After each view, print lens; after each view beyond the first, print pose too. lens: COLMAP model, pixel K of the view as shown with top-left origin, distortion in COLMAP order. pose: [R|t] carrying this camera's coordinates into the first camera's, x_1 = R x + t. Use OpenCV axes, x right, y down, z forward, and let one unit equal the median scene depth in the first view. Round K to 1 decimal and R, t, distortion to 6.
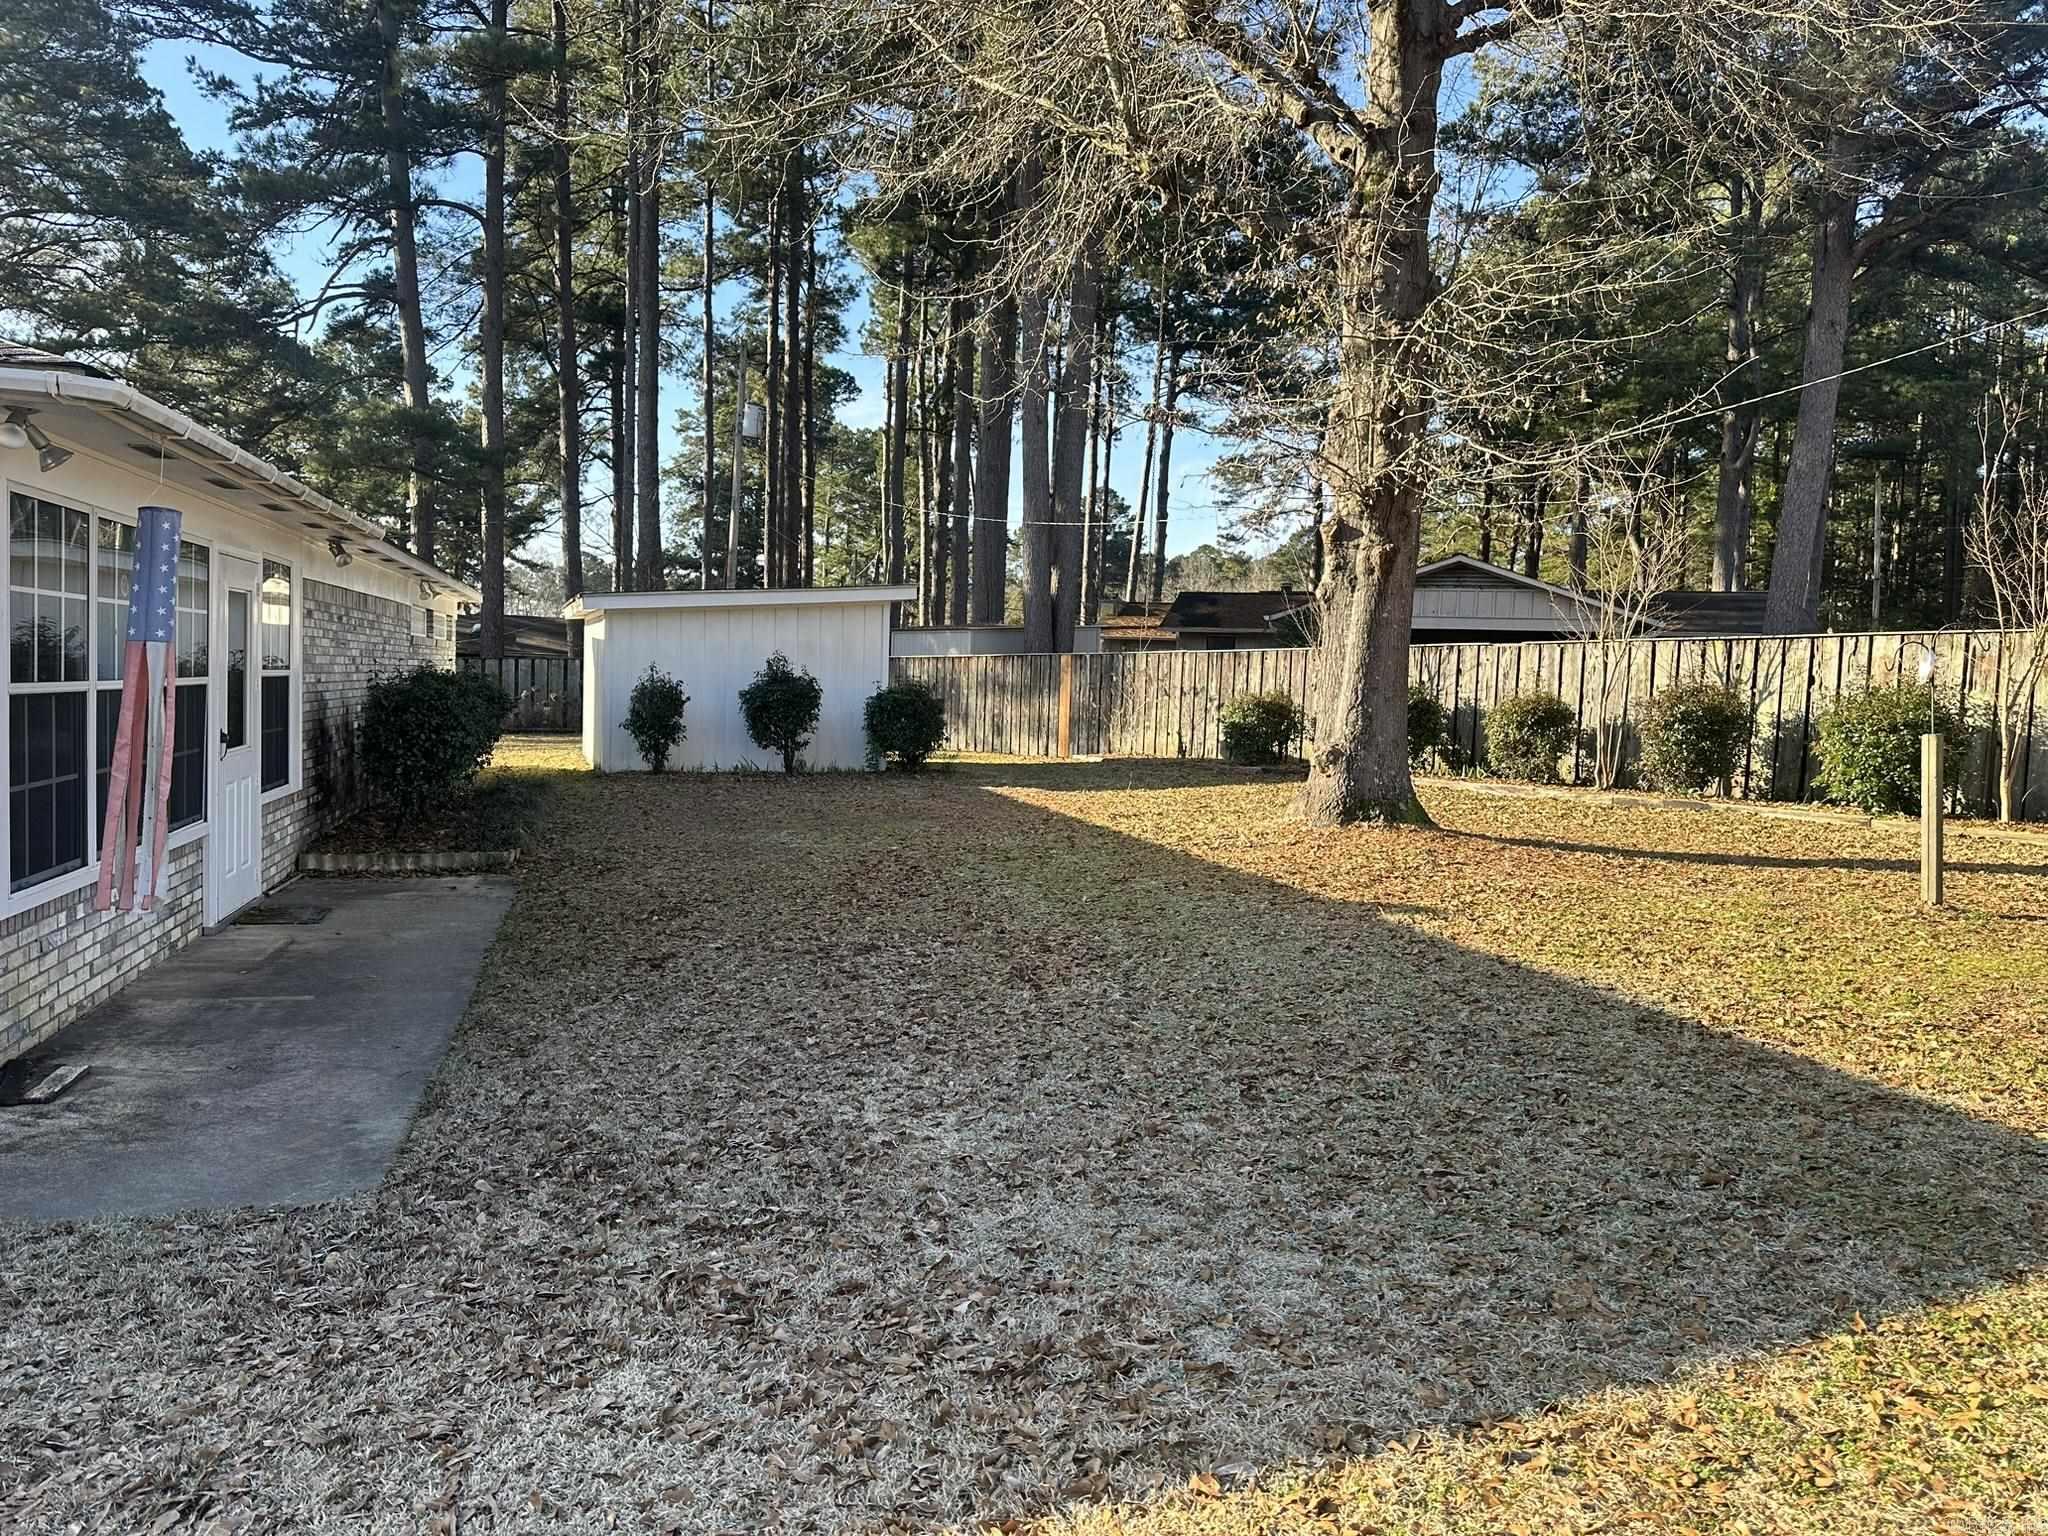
lens RADIAL K [[1430.6, 0, 1020.3], [0, 1430.6, 769.1], [0, 0, 1]] dist [0.010068, -0.019311]
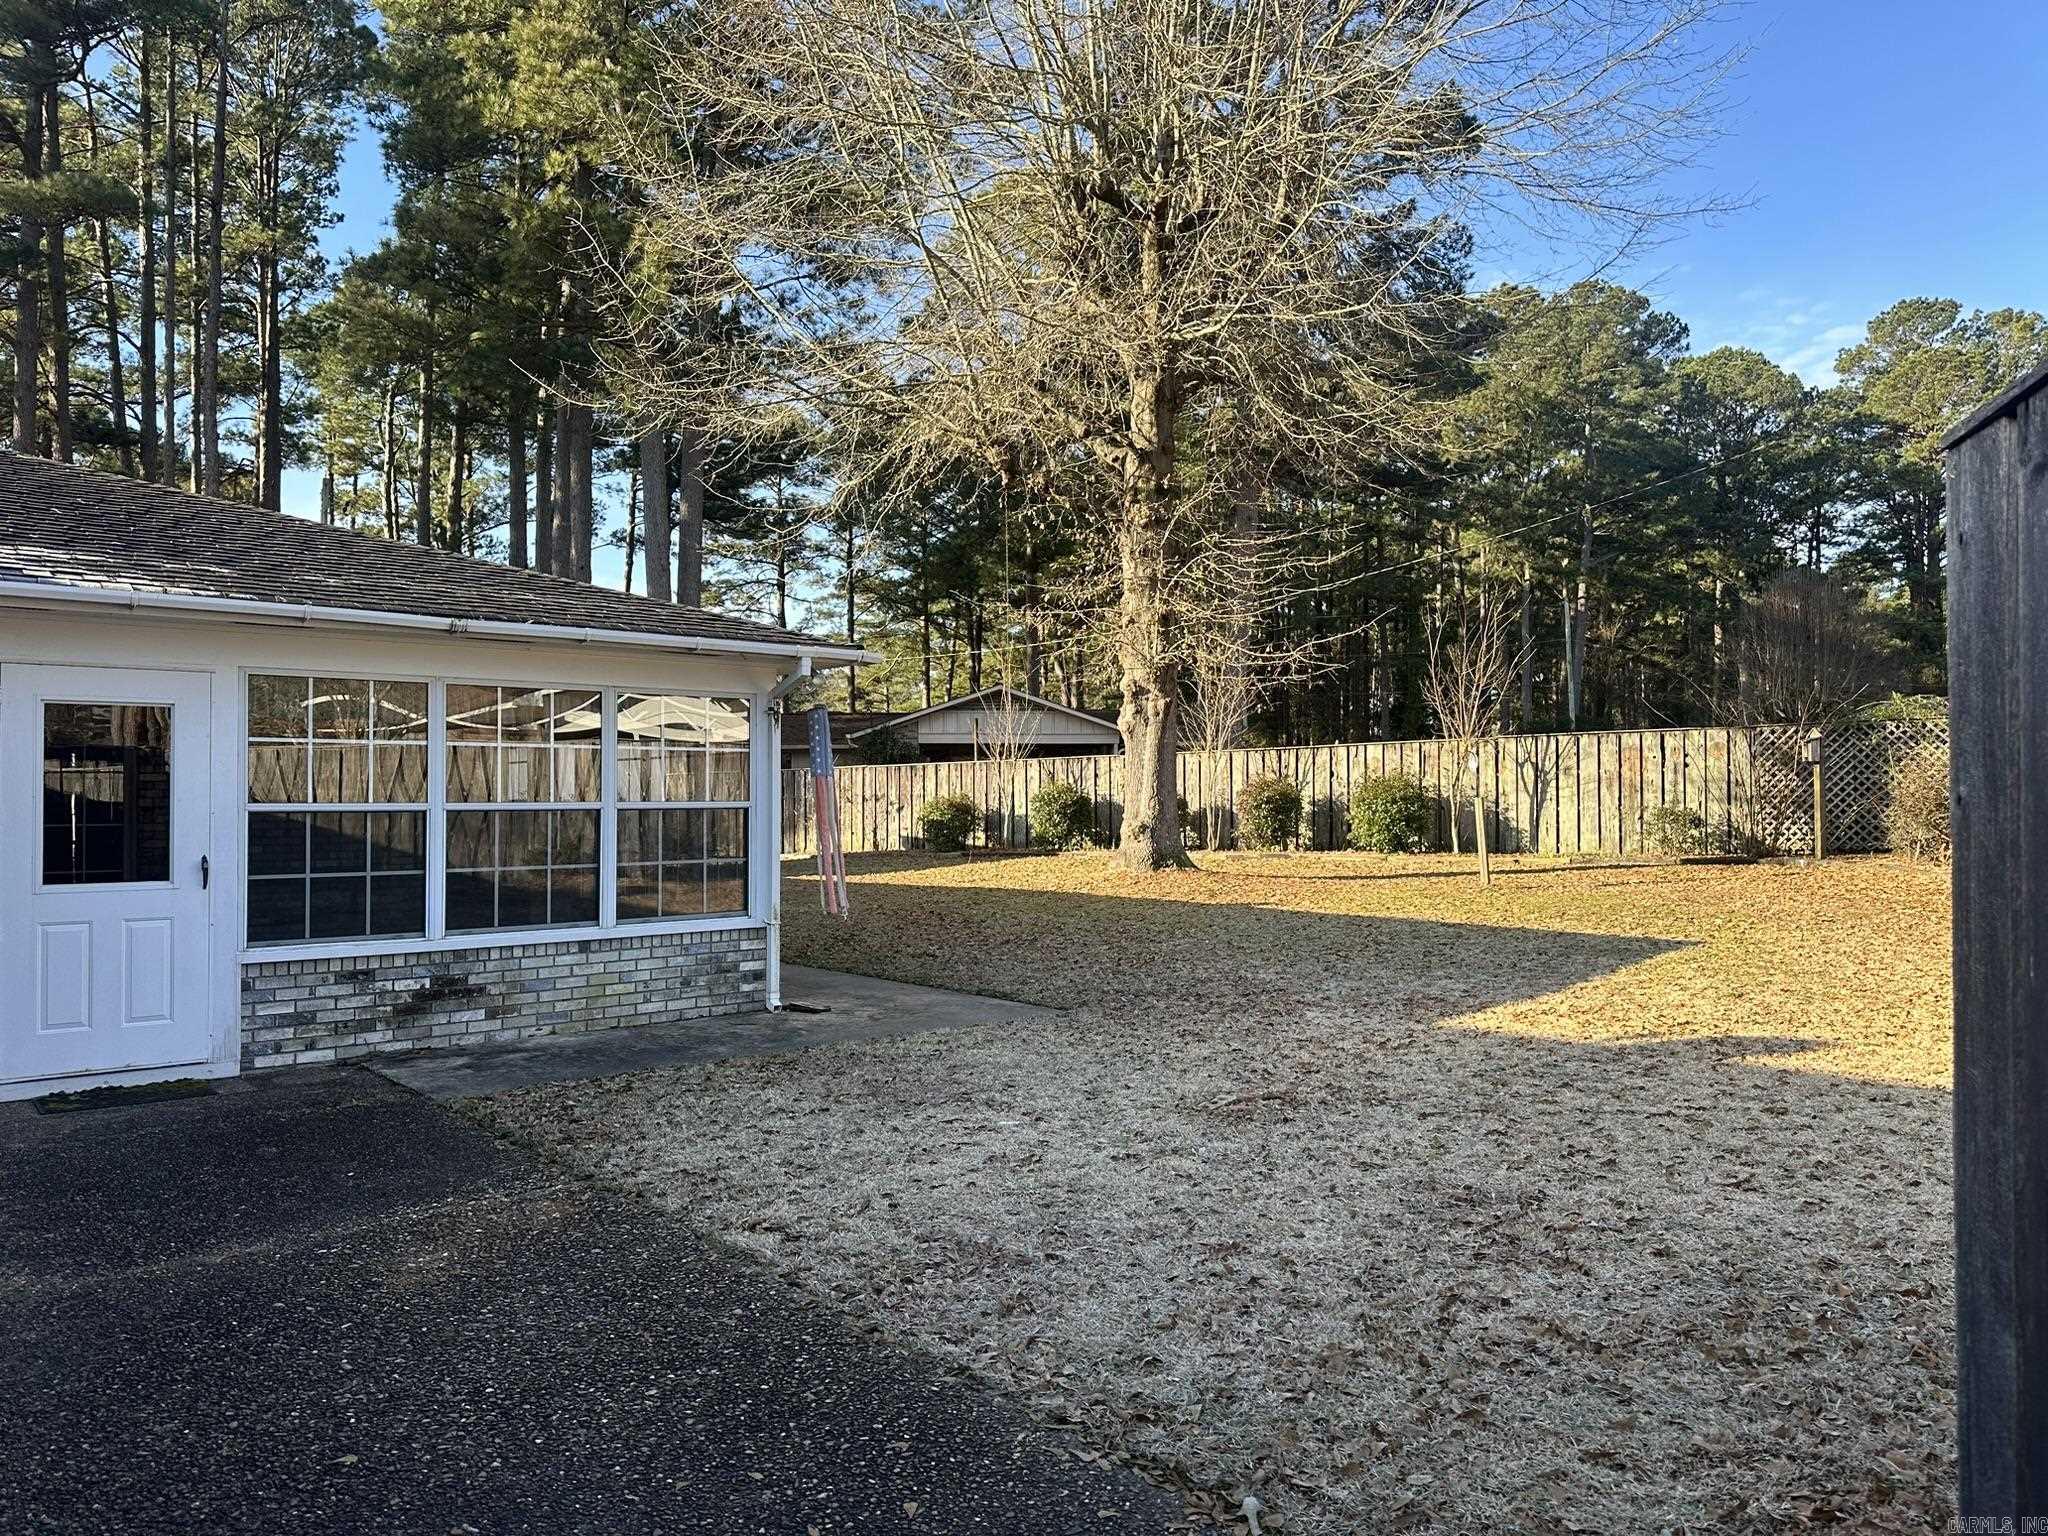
lens RADIAL K [[1430.6, 0, 1025.8], [0, 1430.6, 765.6], [0, 0, 1]] dist [0.010068, -0.019311]
pose [[0.914198, -0.027861, 0.404308, -0.393896], [0.060051, 0.995934, -0.067155, 0.014590], [-0.400793, 0.085672, 0.912154, -0.302715]]
